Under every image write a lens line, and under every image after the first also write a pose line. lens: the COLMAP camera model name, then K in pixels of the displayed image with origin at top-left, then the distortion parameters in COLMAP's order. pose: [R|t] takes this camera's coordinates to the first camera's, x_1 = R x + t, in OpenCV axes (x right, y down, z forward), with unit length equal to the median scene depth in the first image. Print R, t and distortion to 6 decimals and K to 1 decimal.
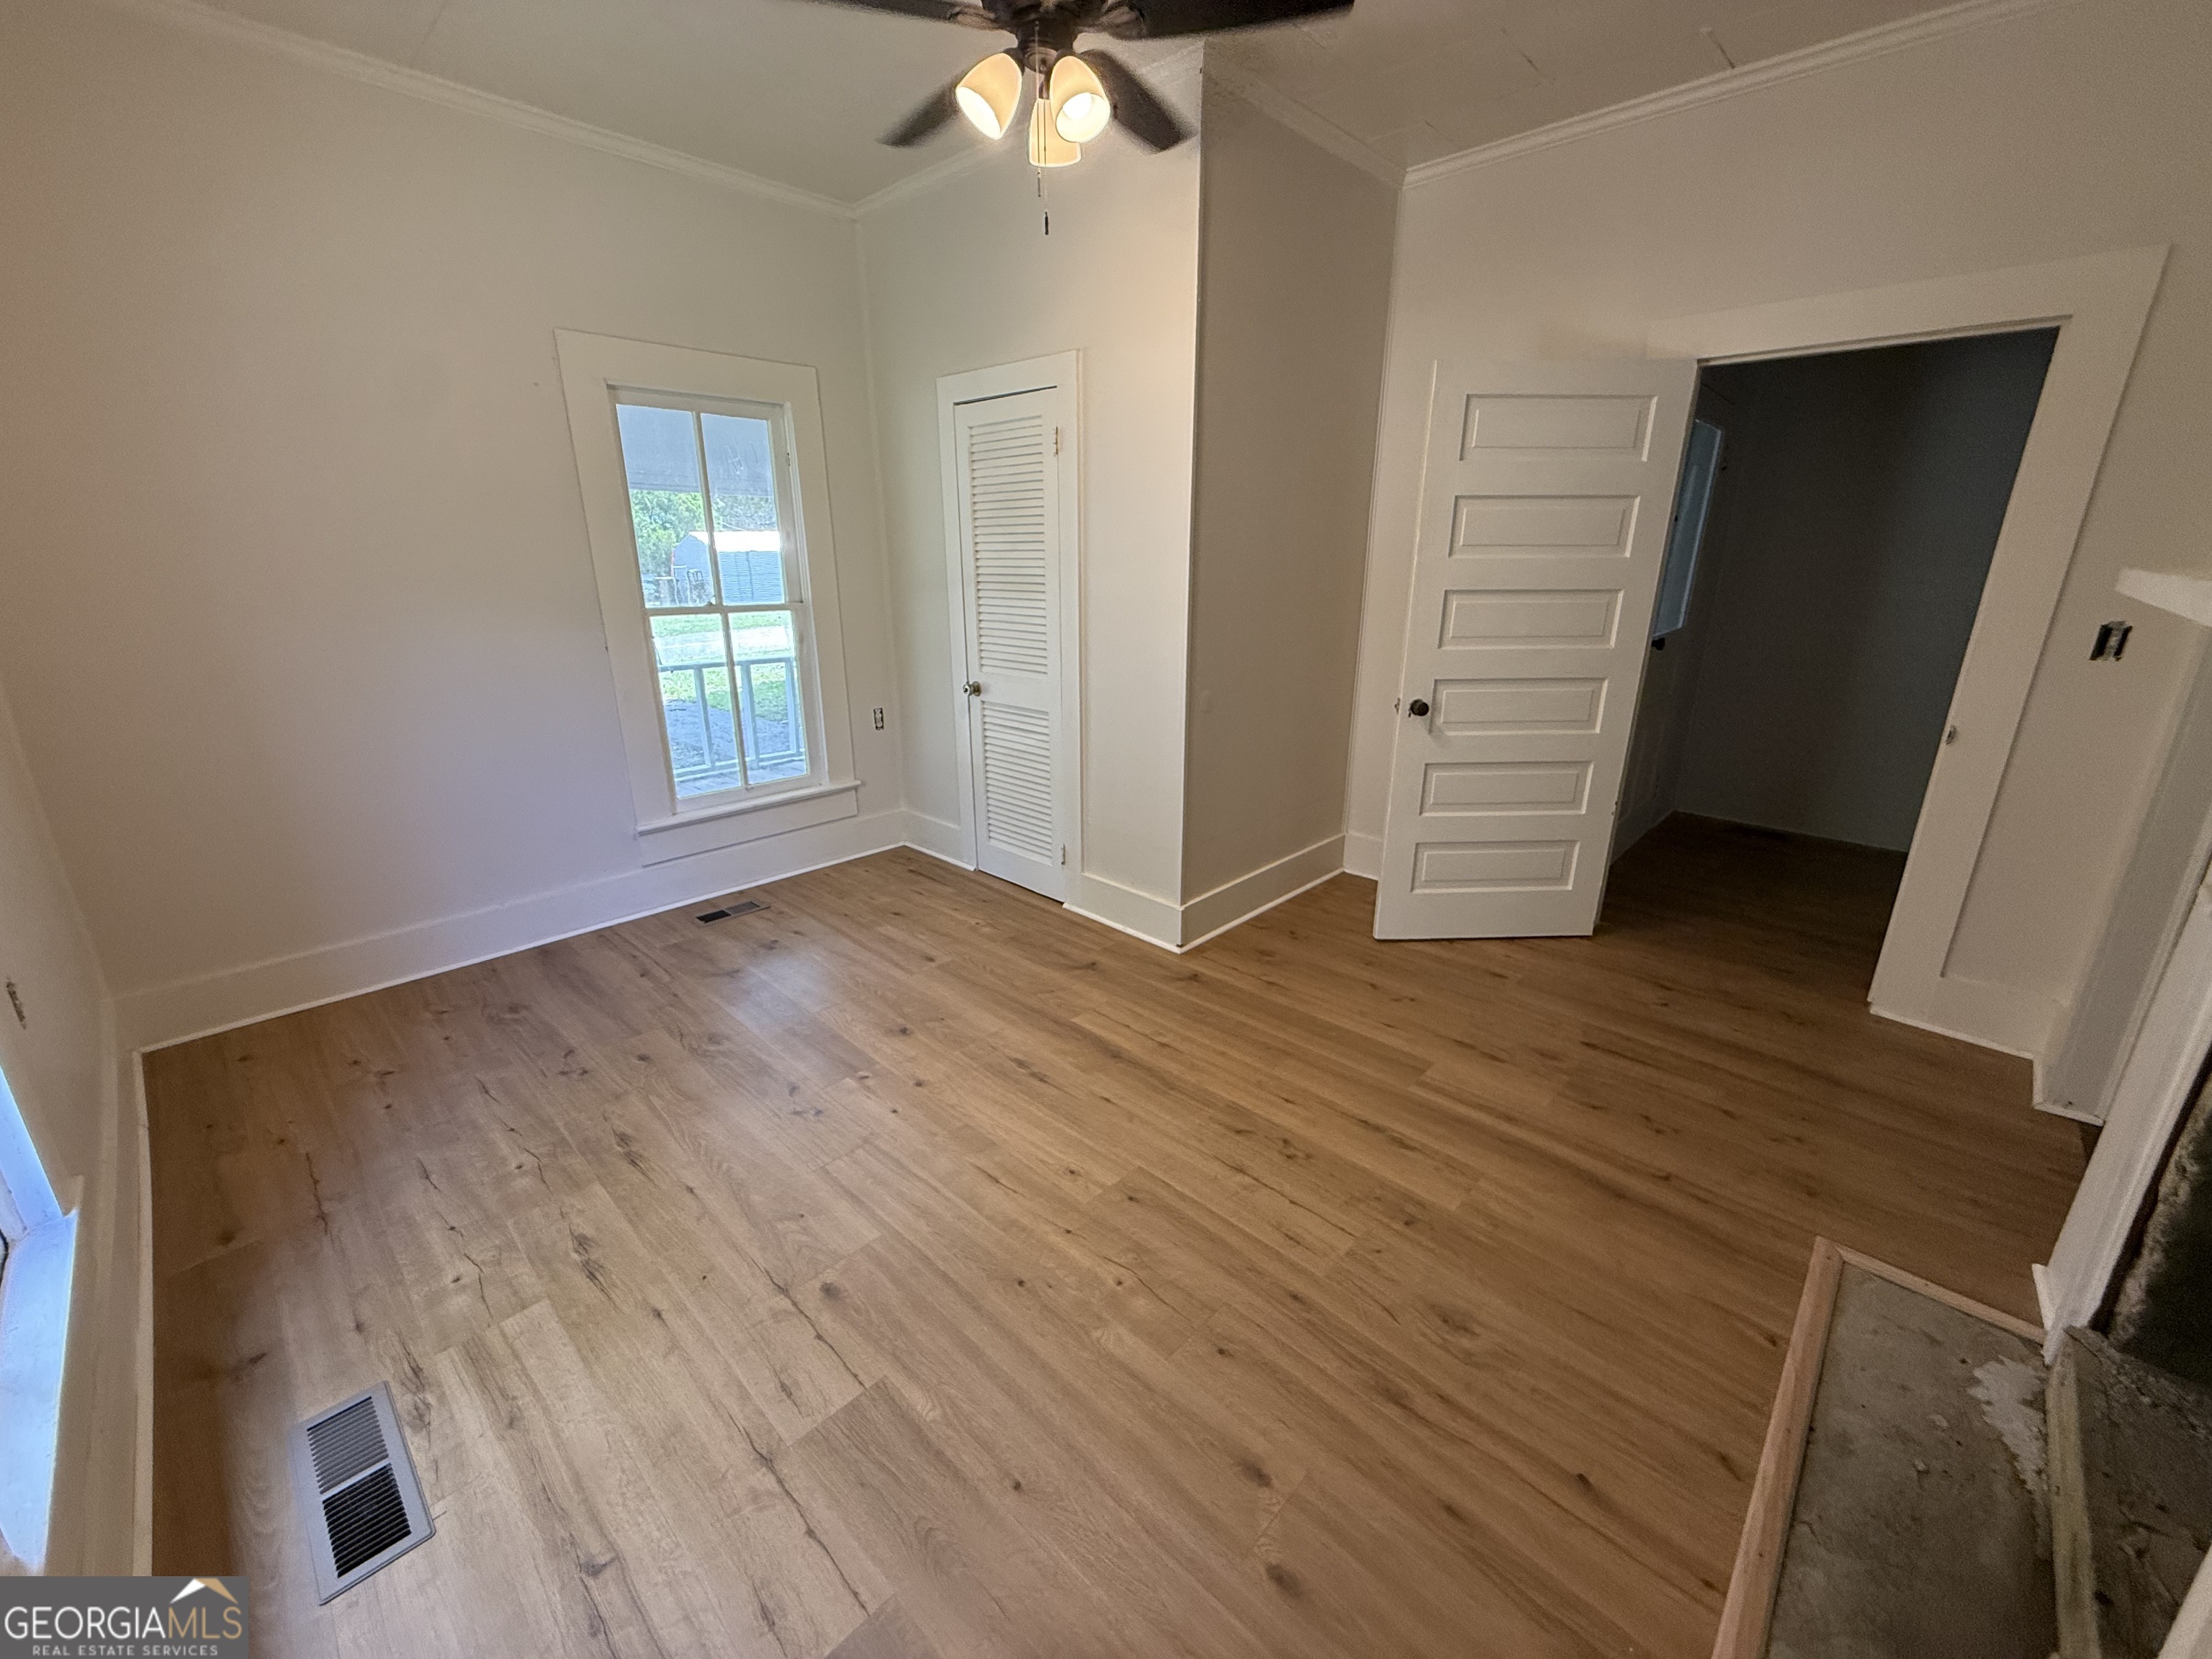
lens RADIAL K [[881.0, 0, 1102.9], [0, 881.0, 831.3], [0, 0, 1]] dist [-0.001727, 0.000508]
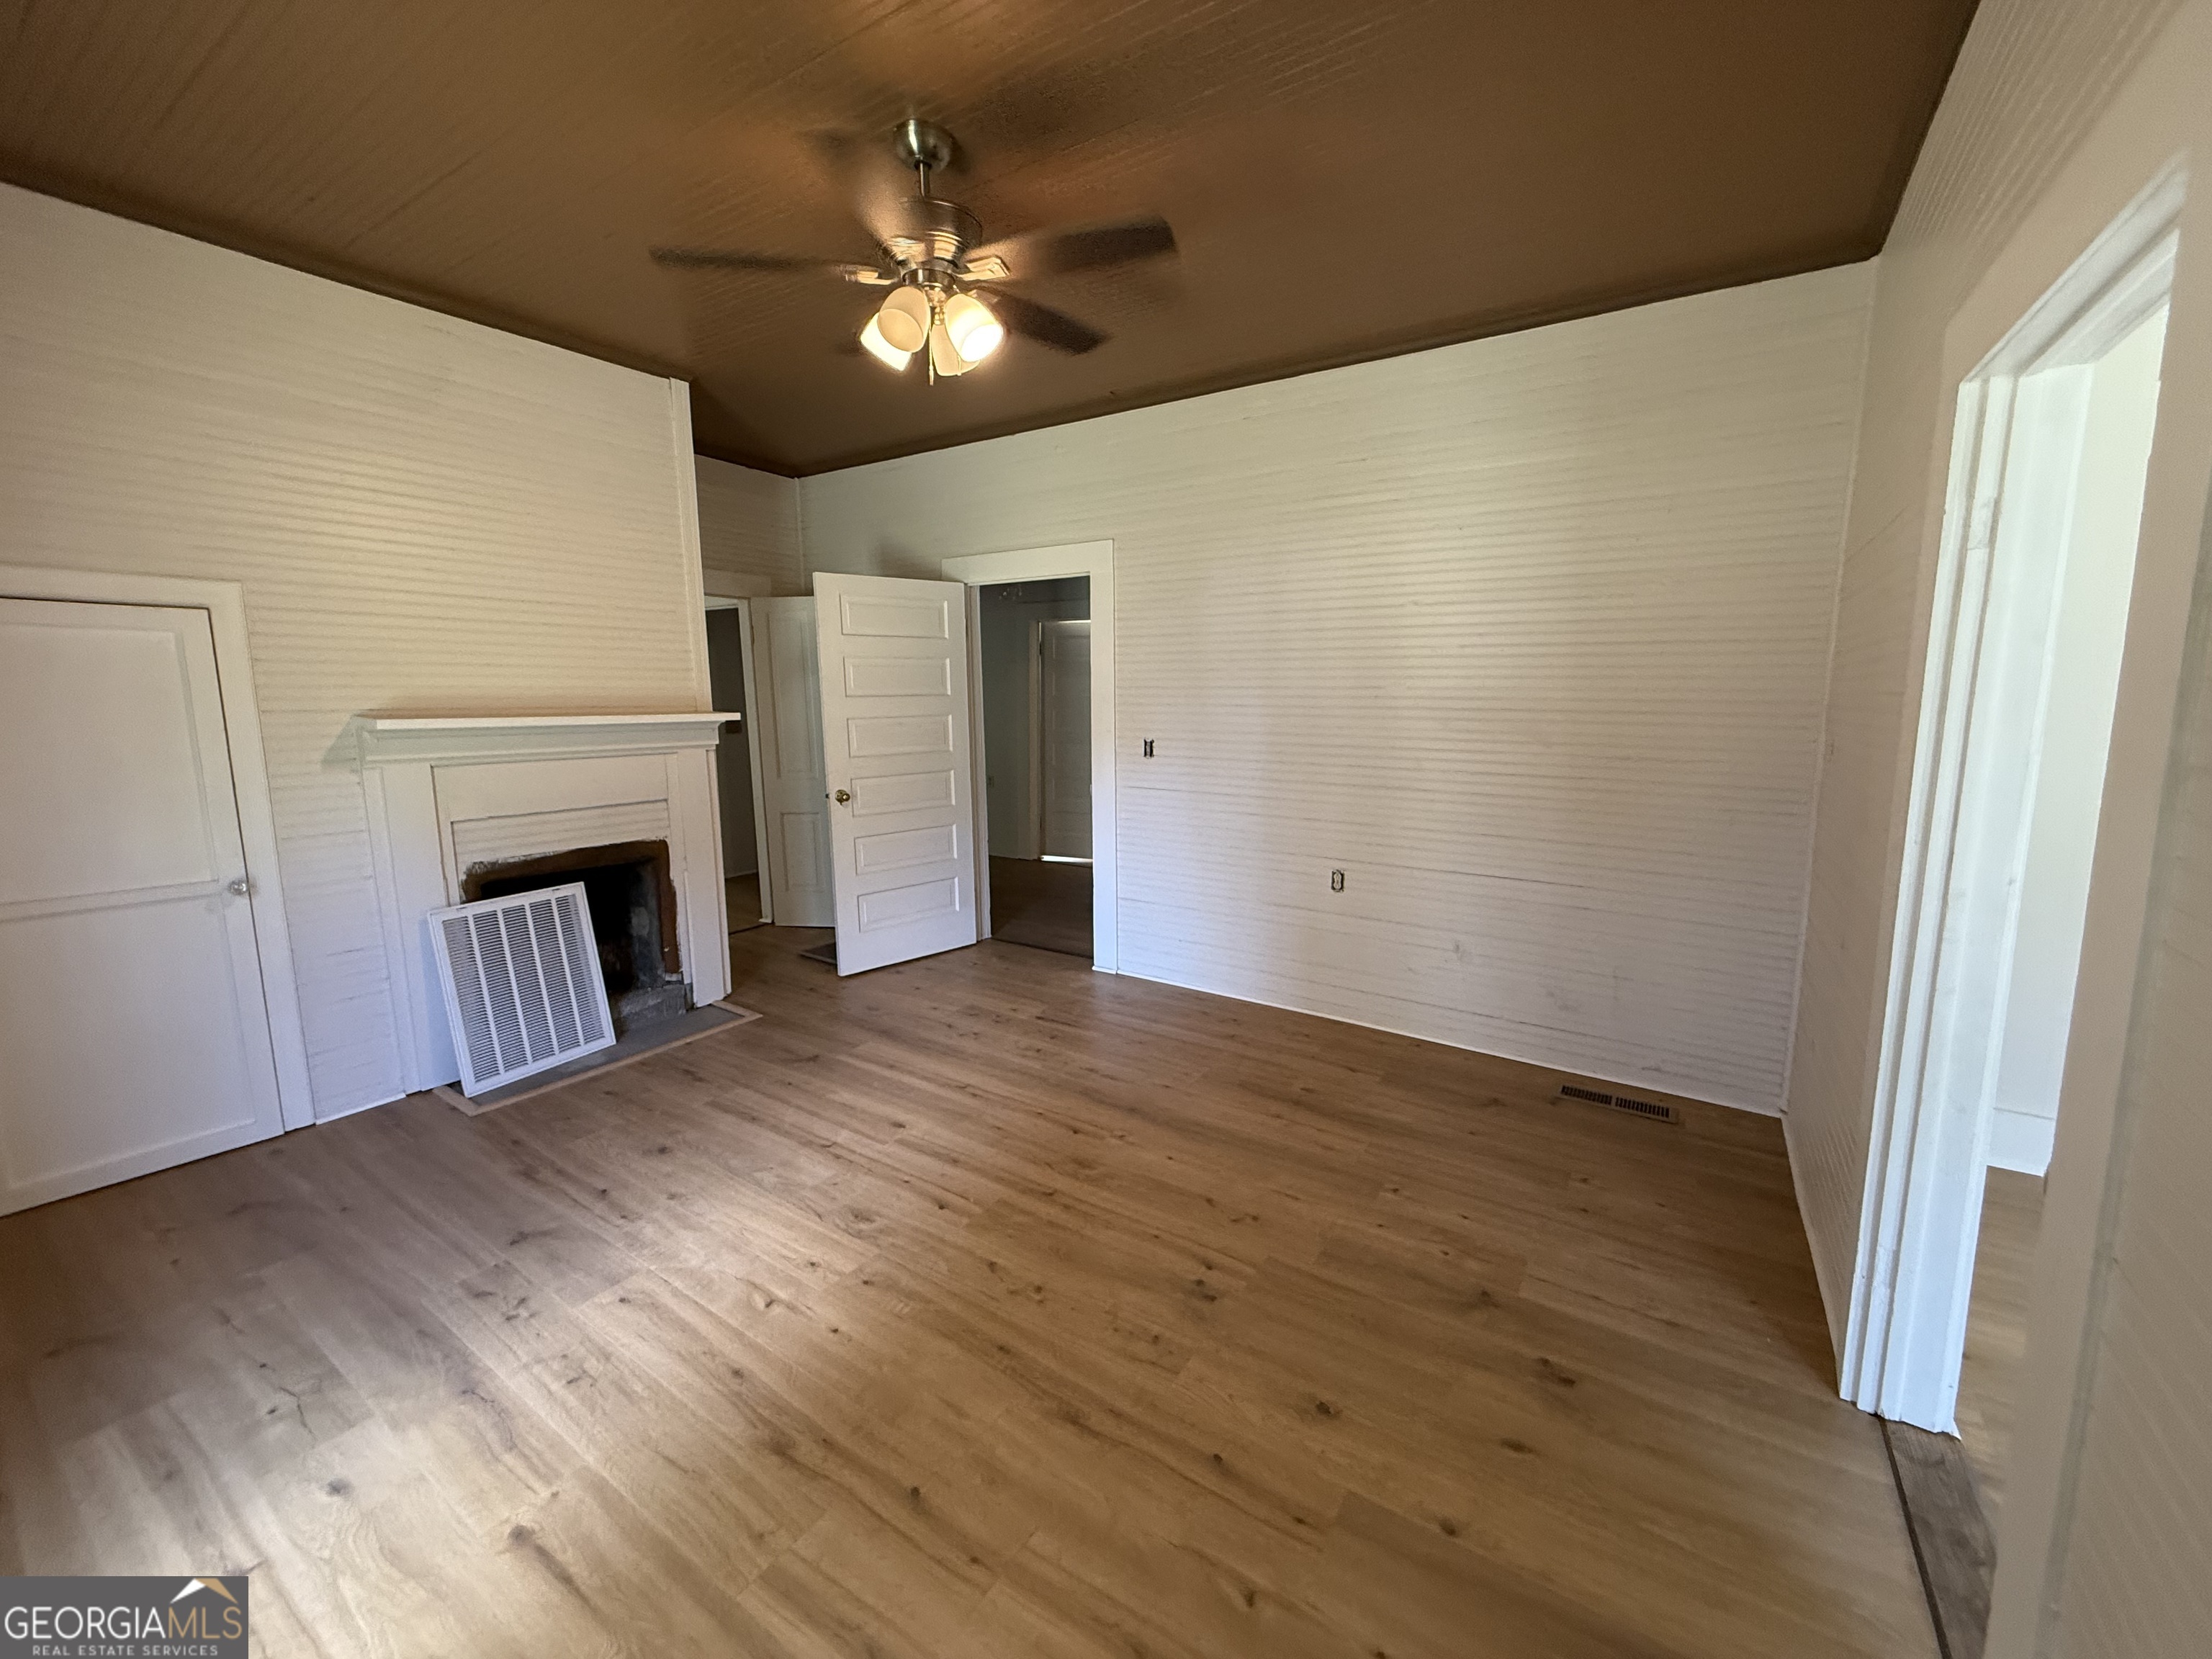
lens RADIAL K [[881.0, 0, 1100.0], [0, 881.0, 830.2], [0, 0, 1]] dist [-0.001727, 0.000508]
pose [[0.988078, -0.037361, 0.149354, 0.179652], [0.061961, 0.984575, -0.163627, 0.064655], [-0.140937, 0.170930, 0.975151, -0.202117]]
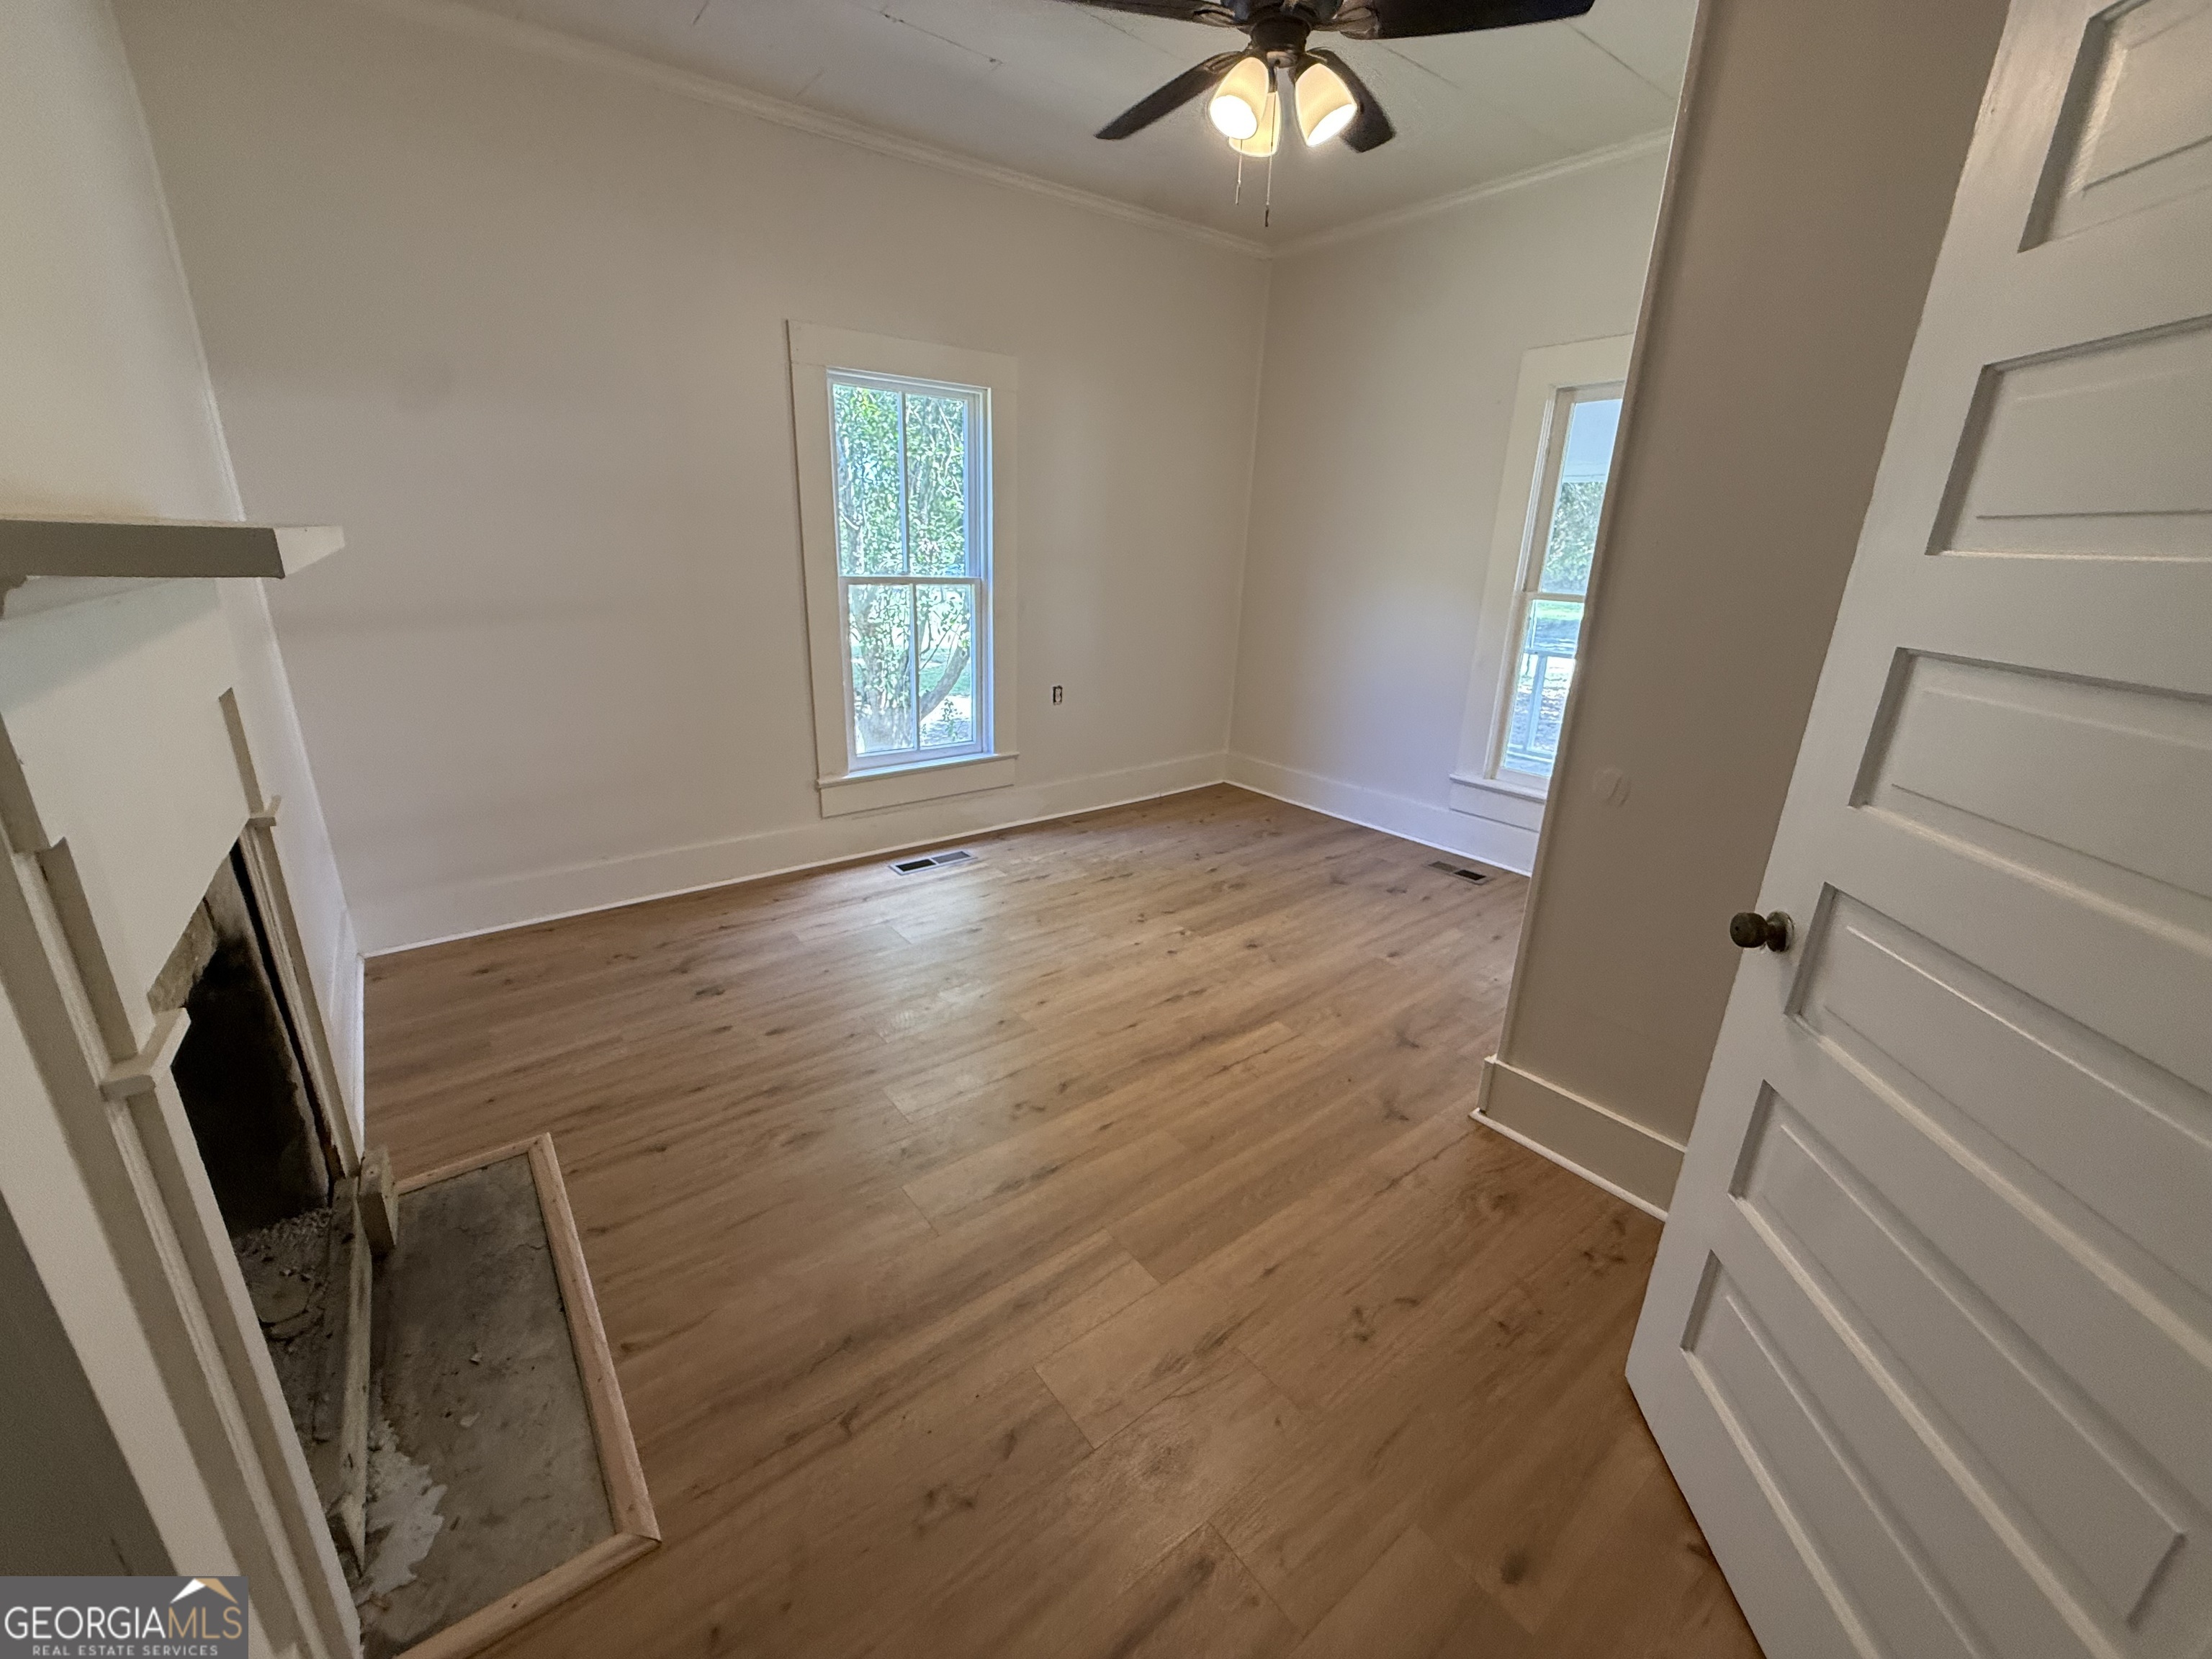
lens RADIAL K [[881.0, 0, 1086.6], [0, 881.0, 825.4], [0, 0, 1]] dist [-0.001727, 0.000508]
pose [[-0.159360, 0.308343, -0.937832, 1.182911], [-0.321032, 0.882155, 0.344589, -0.338840], [0.933565, 0.355988, -0.041592, 1.102446]]
